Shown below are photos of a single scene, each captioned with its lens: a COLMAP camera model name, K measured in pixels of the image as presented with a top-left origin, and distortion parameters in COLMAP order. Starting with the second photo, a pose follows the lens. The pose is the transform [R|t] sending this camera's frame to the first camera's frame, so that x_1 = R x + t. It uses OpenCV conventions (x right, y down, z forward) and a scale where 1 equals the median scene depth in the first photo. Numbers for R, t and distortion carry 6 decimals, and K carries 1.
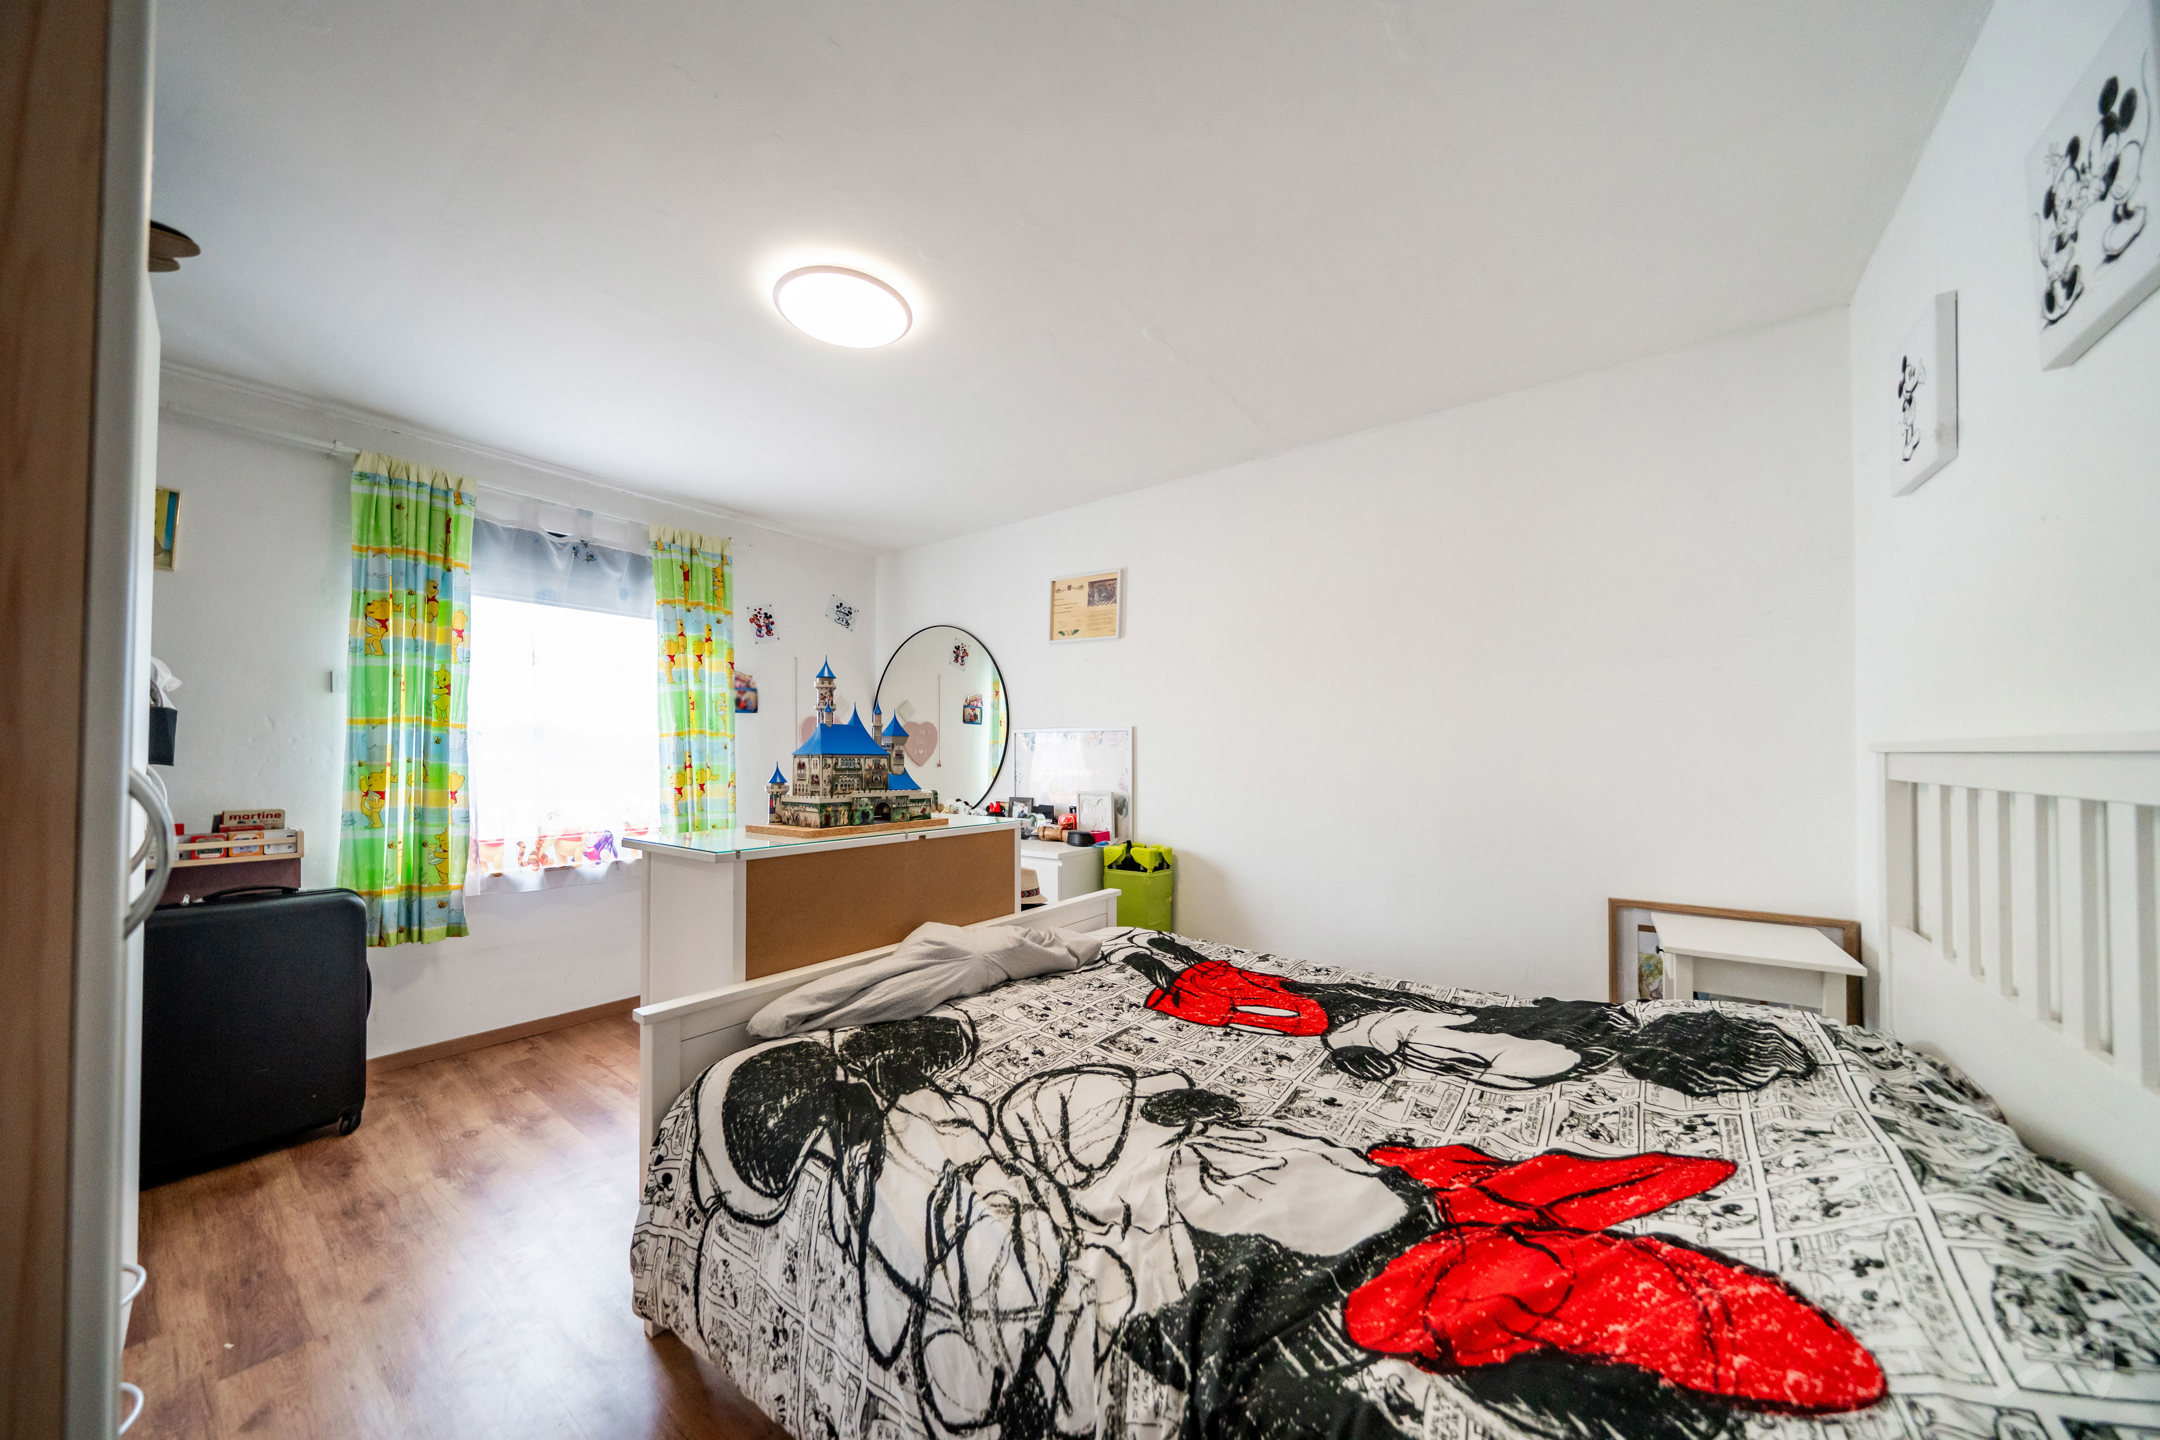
lens RADIAL K [[734.0, 0, 1070.5], [0, 734.0, 743.0], [0, 0, 1]] dist [-0.001362, -0.002133]
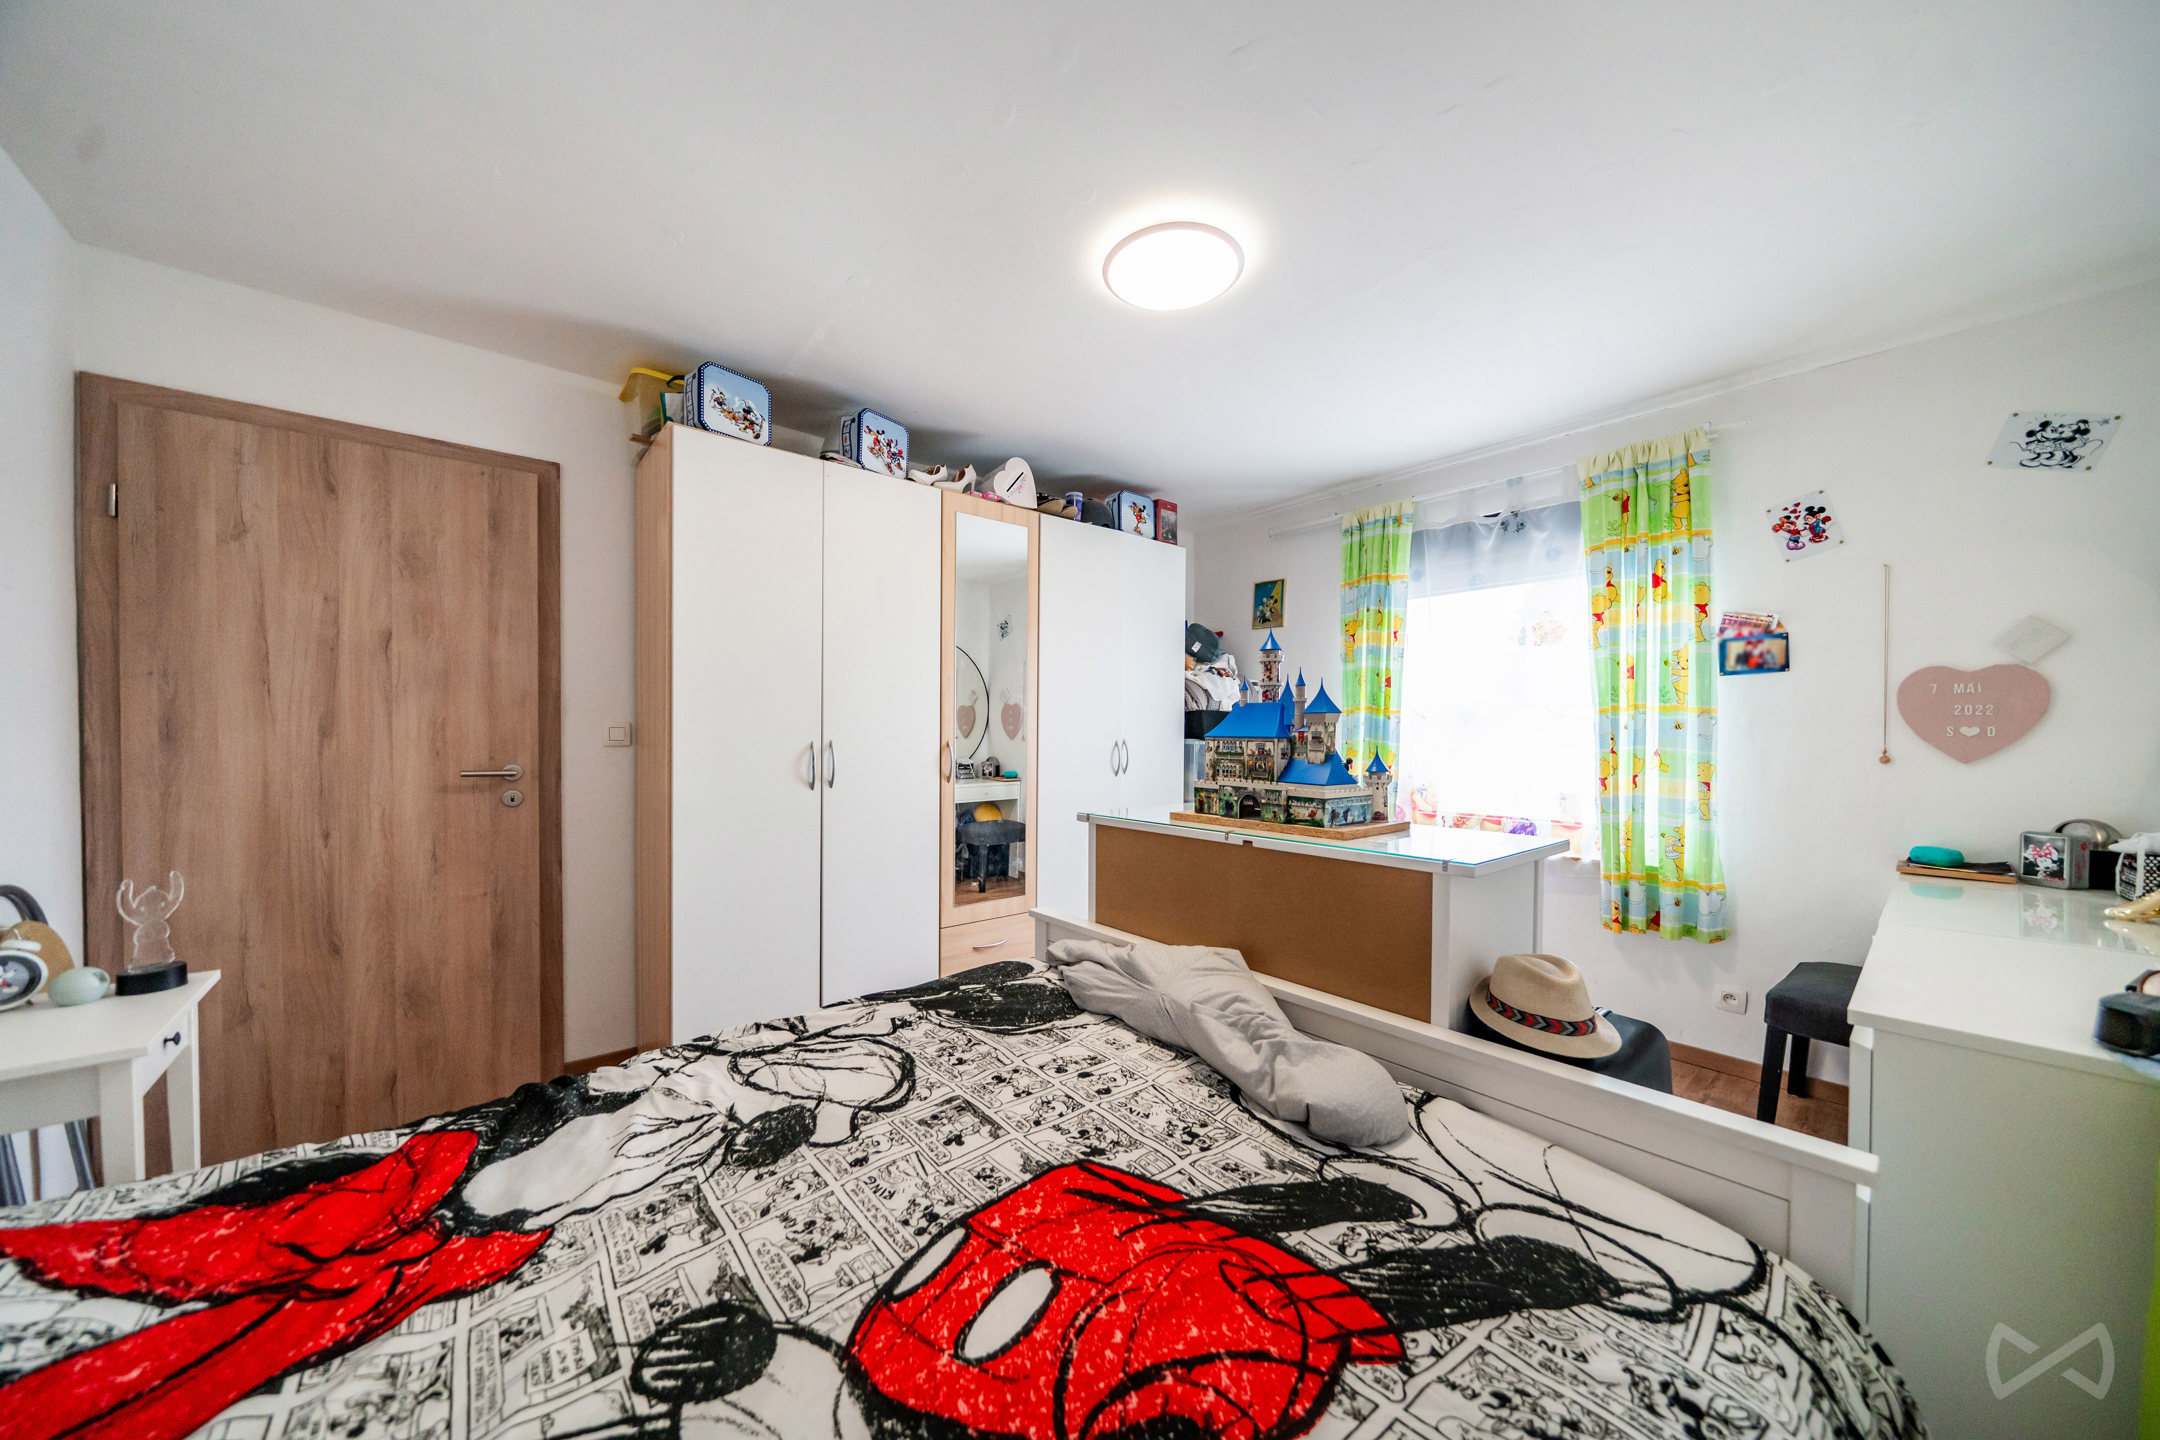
lens RADIAL K [[734.0, 0, 1070.5], [0, 734.0, 743.0], [0, 0, 1]] dist [-0.001362, -0.002133]
pose [[-0.224259, 0.012275, -0.974452, 0.659322], [0.013316, 0.999866, 0.009531, 0.012726], [0.974439, -0.010838, -0.224393, 1.087079]]
